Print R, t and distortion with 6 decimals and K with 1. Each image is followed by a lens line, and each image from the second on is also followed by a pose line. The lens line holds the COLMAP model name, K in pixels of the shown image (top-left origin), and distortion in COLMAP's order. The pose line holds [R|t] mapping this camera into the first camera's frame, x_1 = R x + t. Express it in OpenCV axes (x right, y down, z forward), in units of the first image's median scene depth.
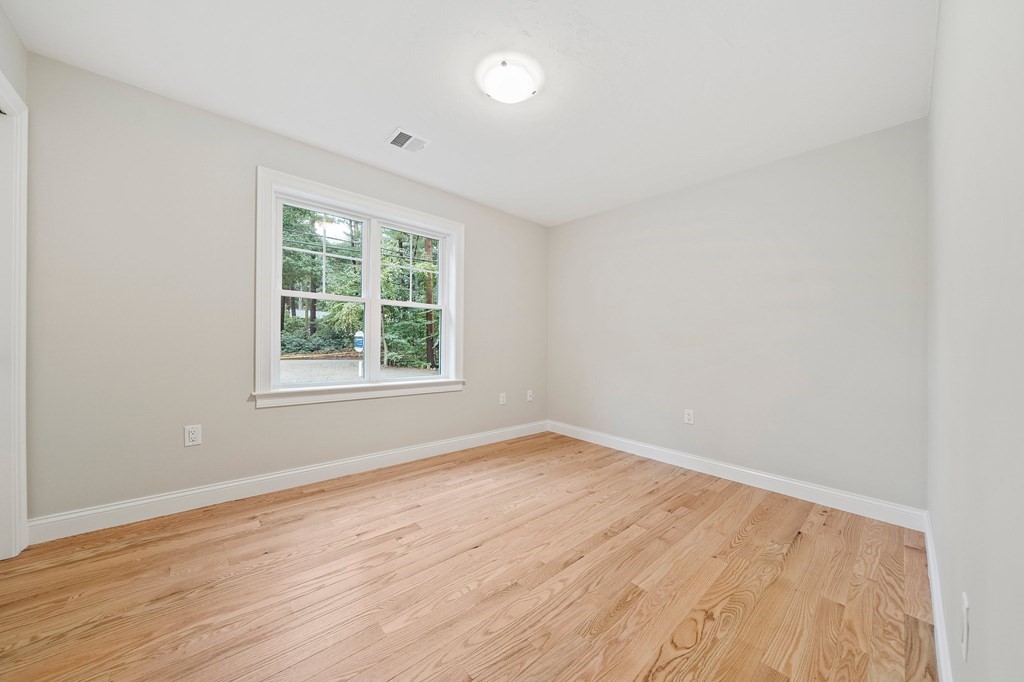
lens RADIAL K [[362.0, 0, 512.0], [0, 362.0, 341.0], [0, 0, 1]] dist [-0.000372, 0.000035]
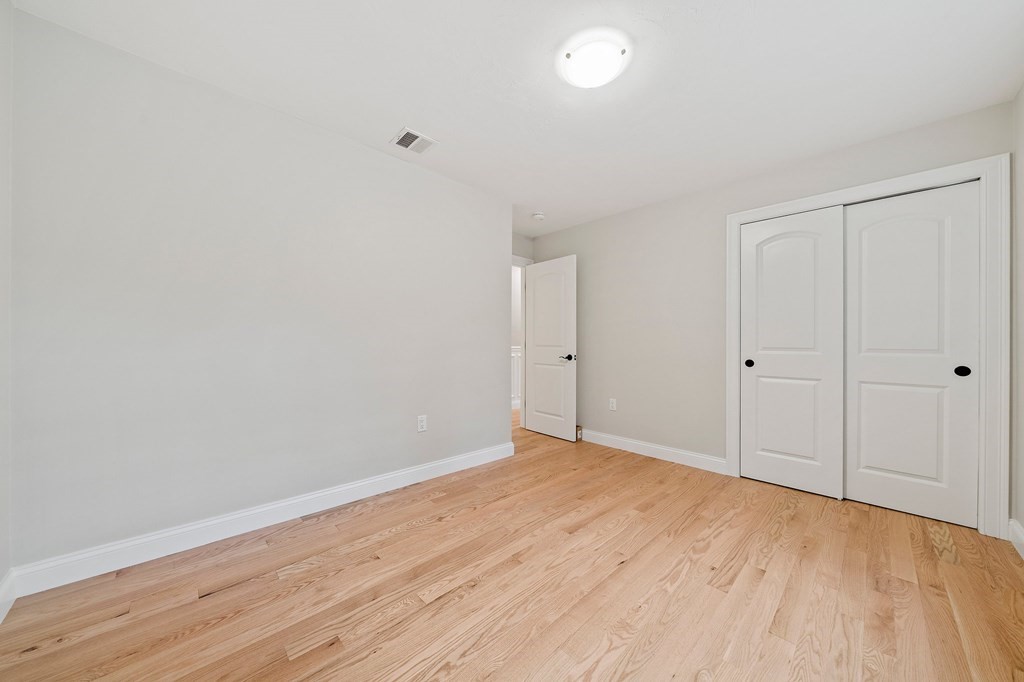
lens RADIAL K [[354.4, 0, 515.9], [0, 354.4, 340.2], [0, 0, 1]] dist [-0.006054, 0.000169]
pose [[-0.998483, -0.030947, -0.045533, 0.249464], [-0.030360, 0.999448, -0.013522, 0.007635], [0.045926, -0.012119, -0.998871, 1.990281]]
